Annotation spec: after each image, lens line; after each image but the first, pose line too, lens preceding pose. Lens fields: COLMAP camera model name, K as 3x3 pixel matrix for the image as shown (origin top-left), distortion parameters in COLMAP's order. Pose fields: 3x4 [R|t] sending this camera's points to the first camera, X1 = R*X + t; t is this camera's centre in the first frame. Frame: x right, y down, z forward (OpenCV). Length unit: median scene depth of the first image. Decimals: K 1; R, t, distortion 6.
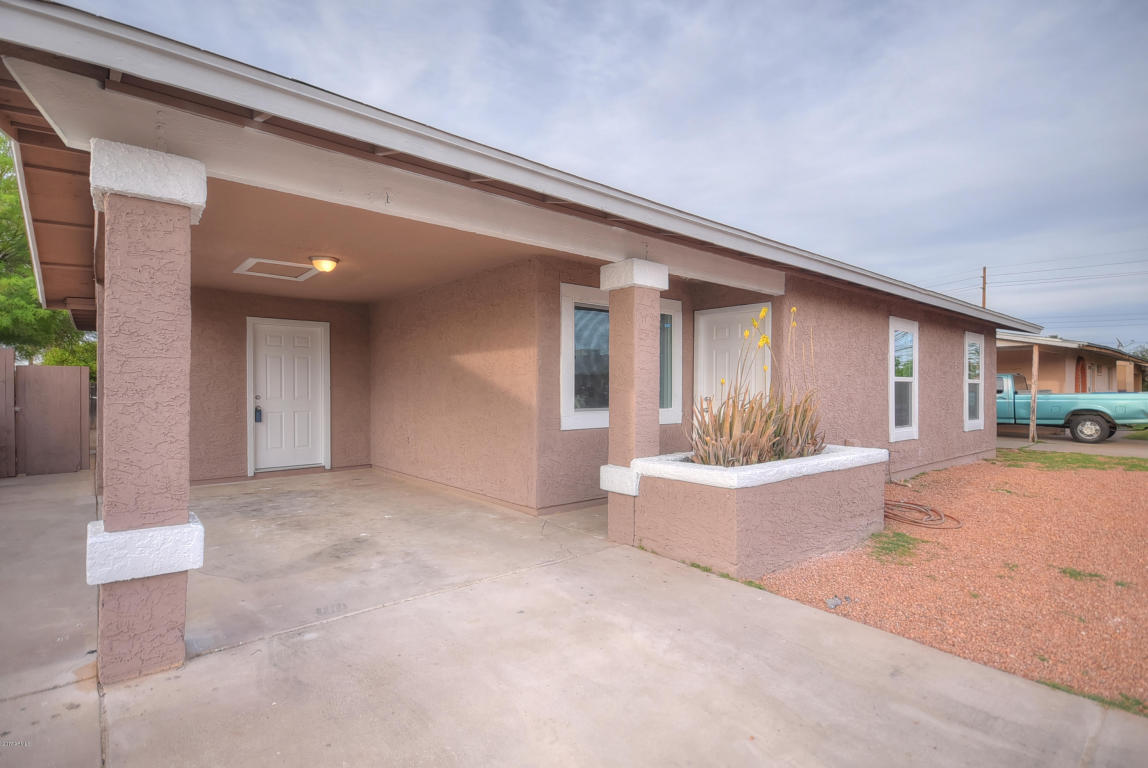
lens RADIAL K [[562.5, 0, 568.4], [0, 562.5, 383.1], [0, 0, 1]] dist [0.005038, 0.000894]
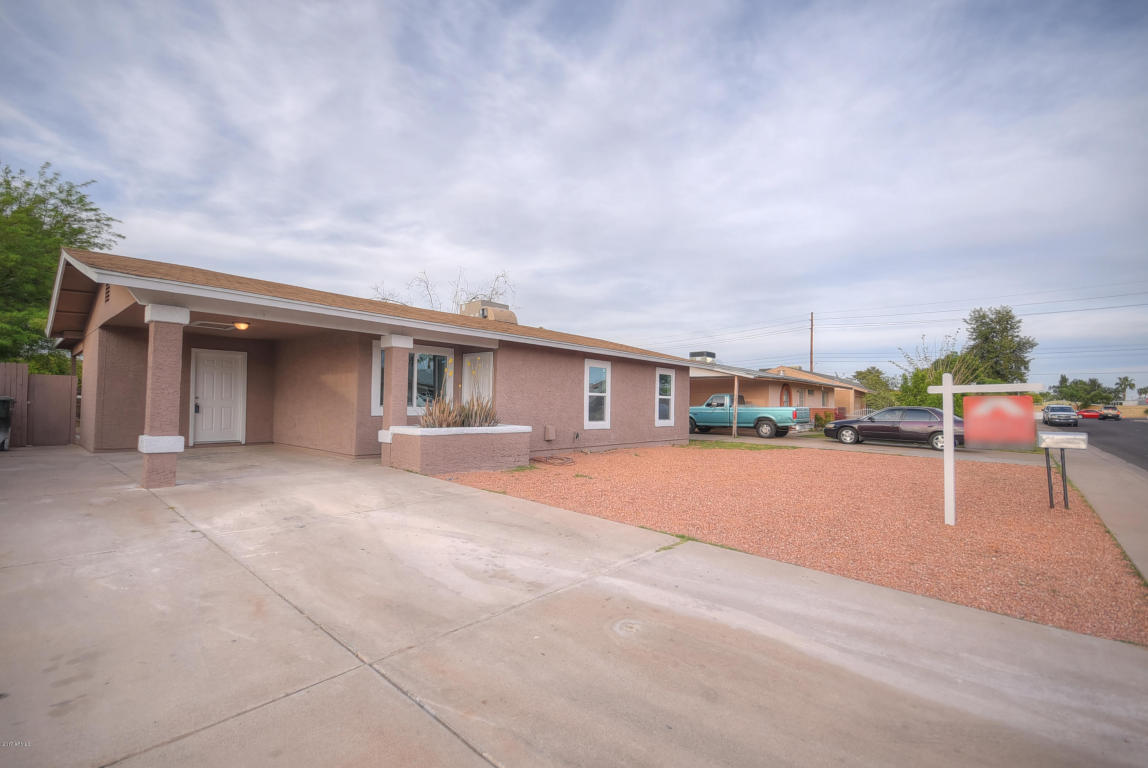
lens RADIAL K [[507.5, 0, 567.0], [0, 507.5, 385.8], [0, 0, 1]] dist [0.009696, -0.005381]
pose [[0.990248, 0.022091, 0.137555, 0.284810], [-0.018834, 0.999512, -0.024936, 0.007920], [-0.138039, 0.022102, 0.990180, -0.570063]]
